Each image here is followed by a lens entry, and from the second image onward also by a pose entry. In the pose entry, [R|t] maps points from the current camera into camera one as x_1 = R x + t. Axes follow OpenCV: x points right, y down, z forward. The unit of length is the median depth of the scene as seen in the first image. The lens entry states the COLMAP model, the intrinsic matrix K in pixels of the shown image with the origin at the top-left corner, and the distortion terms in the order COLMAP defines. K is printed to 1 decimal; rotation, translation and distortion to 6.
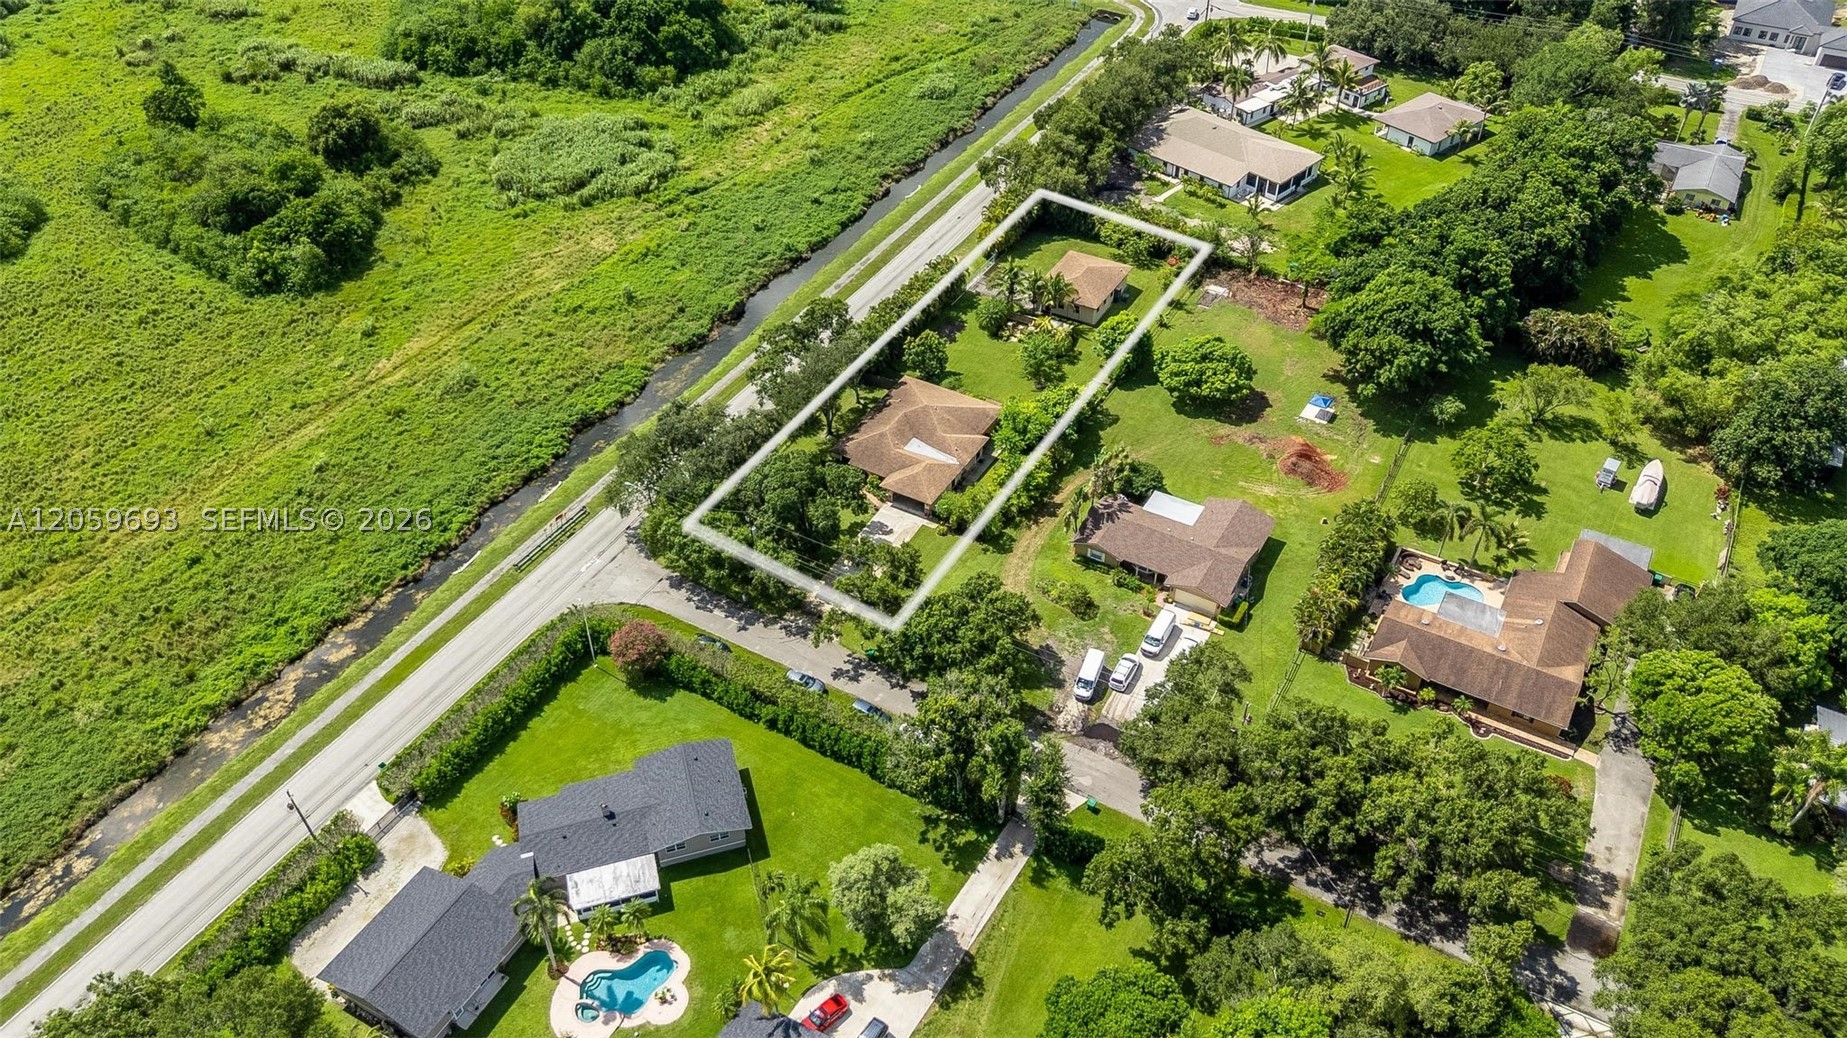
lens RADIAL K [[1370.1, 0, 928.9], [0, 1370.1, 519.2], [0, 0, 1]] dist [0.052743, -0.048089]
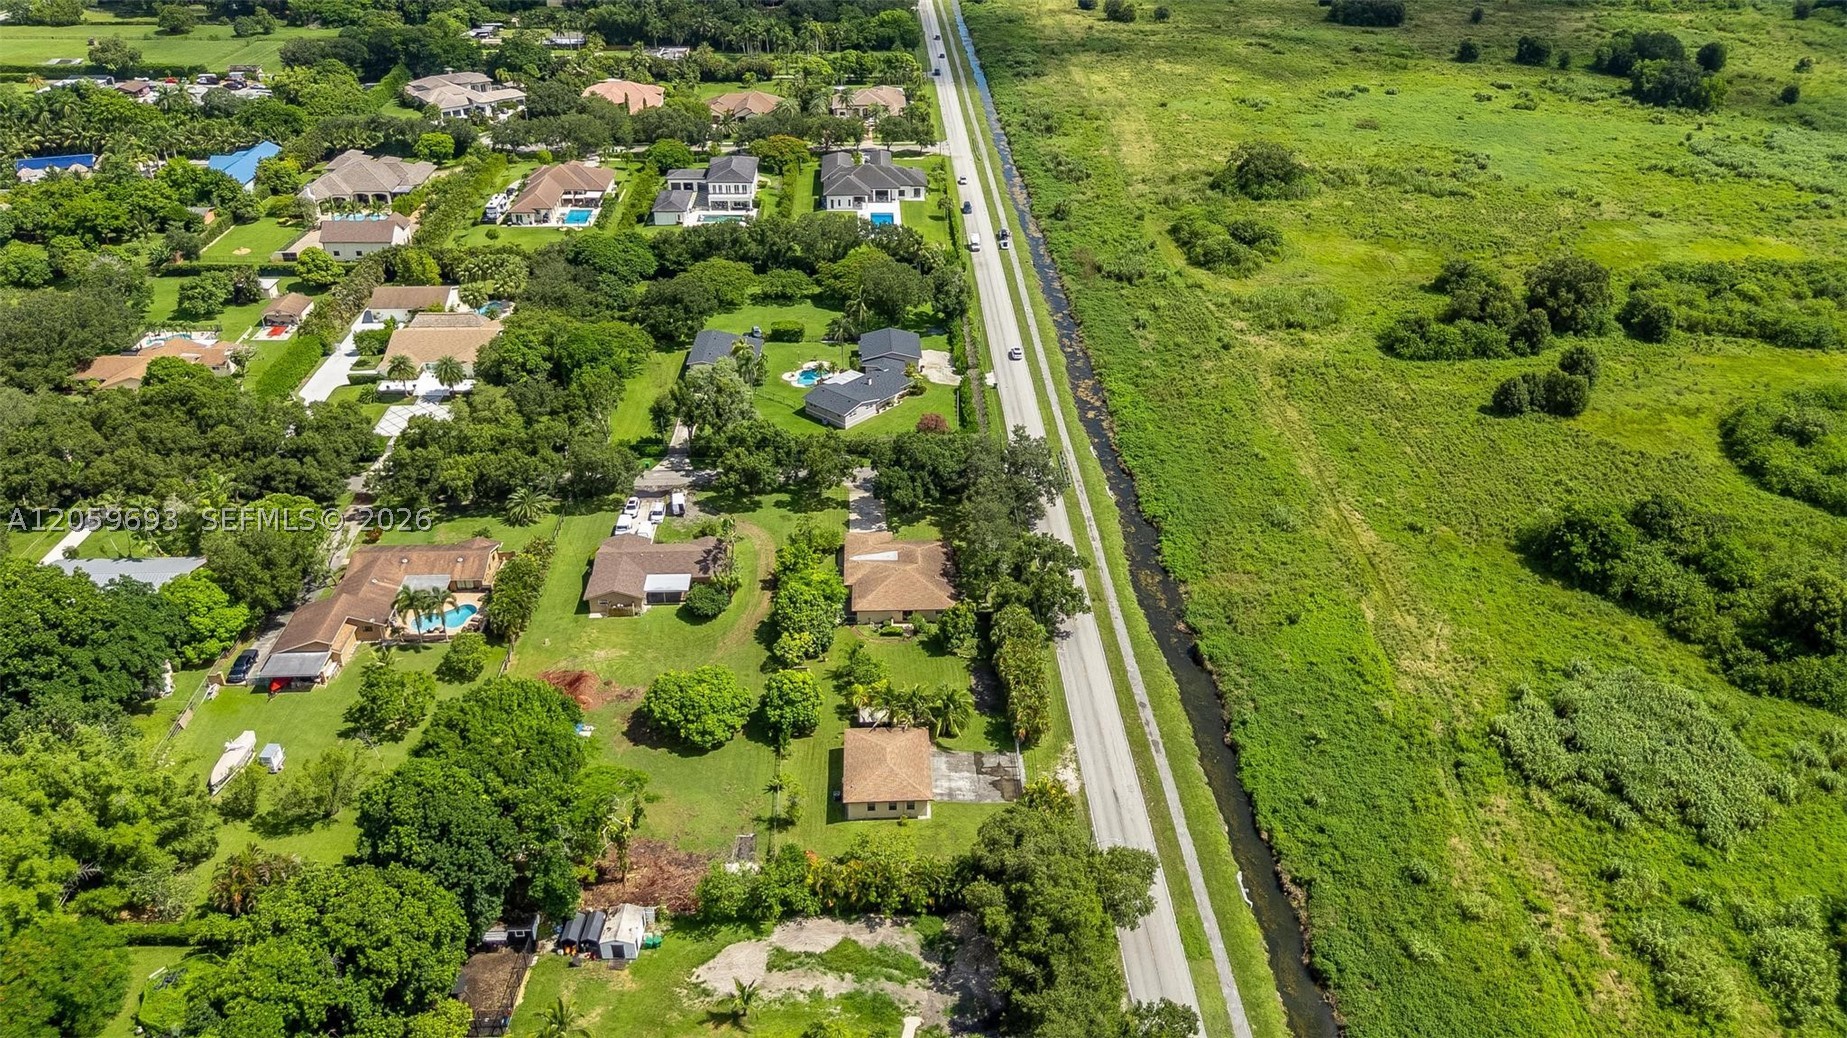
lens RADIAL K [[1370.1, 0, 924.1], [0, 1370.1, 507.2], [0, 0, 1]] dist [0.052743, -0.048089]
pose [[-0.849733, 0.257416, -0.460099, 0.477699], [-0.346313, 0.385487, 0.855259, -1.045164], [0.397519, 0.886080, -0.238414, 1.194403]]
